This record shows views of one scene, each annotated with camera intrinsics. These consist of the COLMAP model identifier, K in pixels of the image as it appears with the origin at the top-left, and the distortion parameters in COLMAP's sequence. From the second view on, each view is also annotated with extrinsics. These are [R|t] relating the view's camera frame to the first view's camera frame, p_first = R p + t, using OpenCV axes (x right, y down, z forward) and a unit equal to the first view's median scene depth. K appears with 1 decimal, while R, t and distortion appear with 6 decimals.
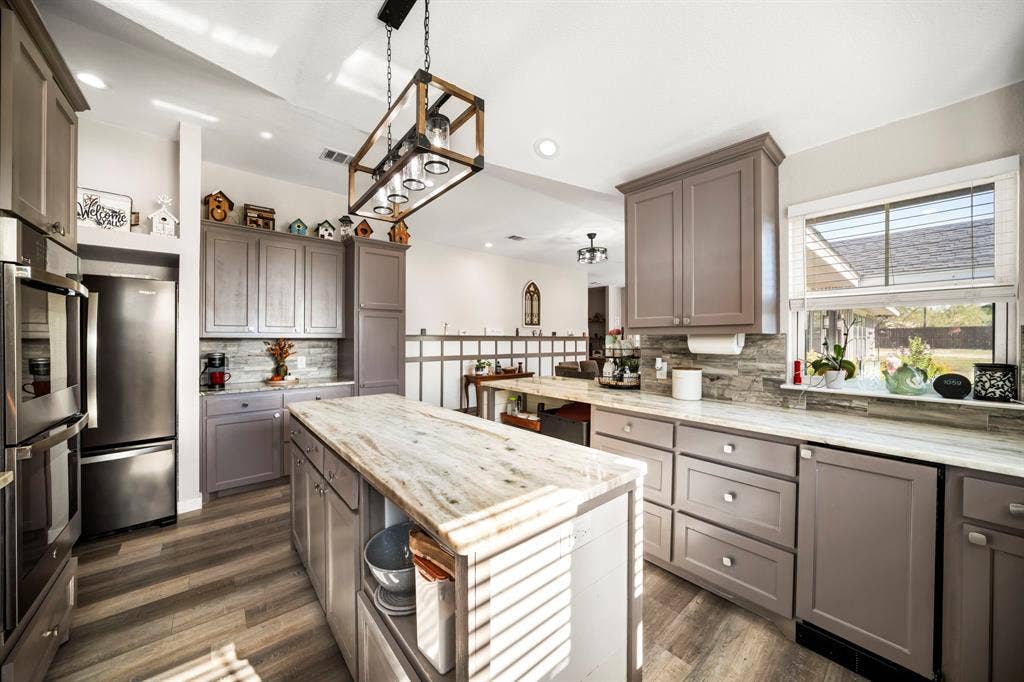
lens RADIAL K [[367.6, 0, 515.9], [0, 367.6, 328.2], [0, 0, 1]] dist [-0.028311, 0.008245]
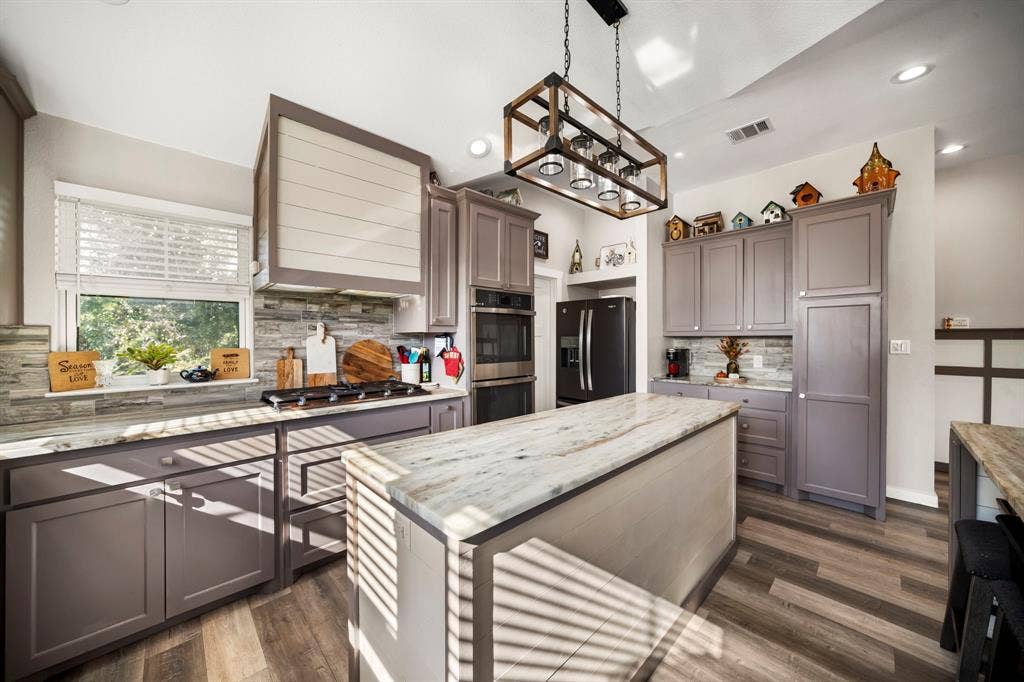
lens RADIAL K [[367.6, 0, 515.9], [0, 367.6, 328.2], [0, 0, 1]] dist [-0.028311, 0.008245]
pose [[0.055050, -0.027937, -0.998093, 0.365486], [0.032058, 0.999143, -0.026198, 0.014485], [0.997969, -0.030554, 0.055898, 0.387568]]
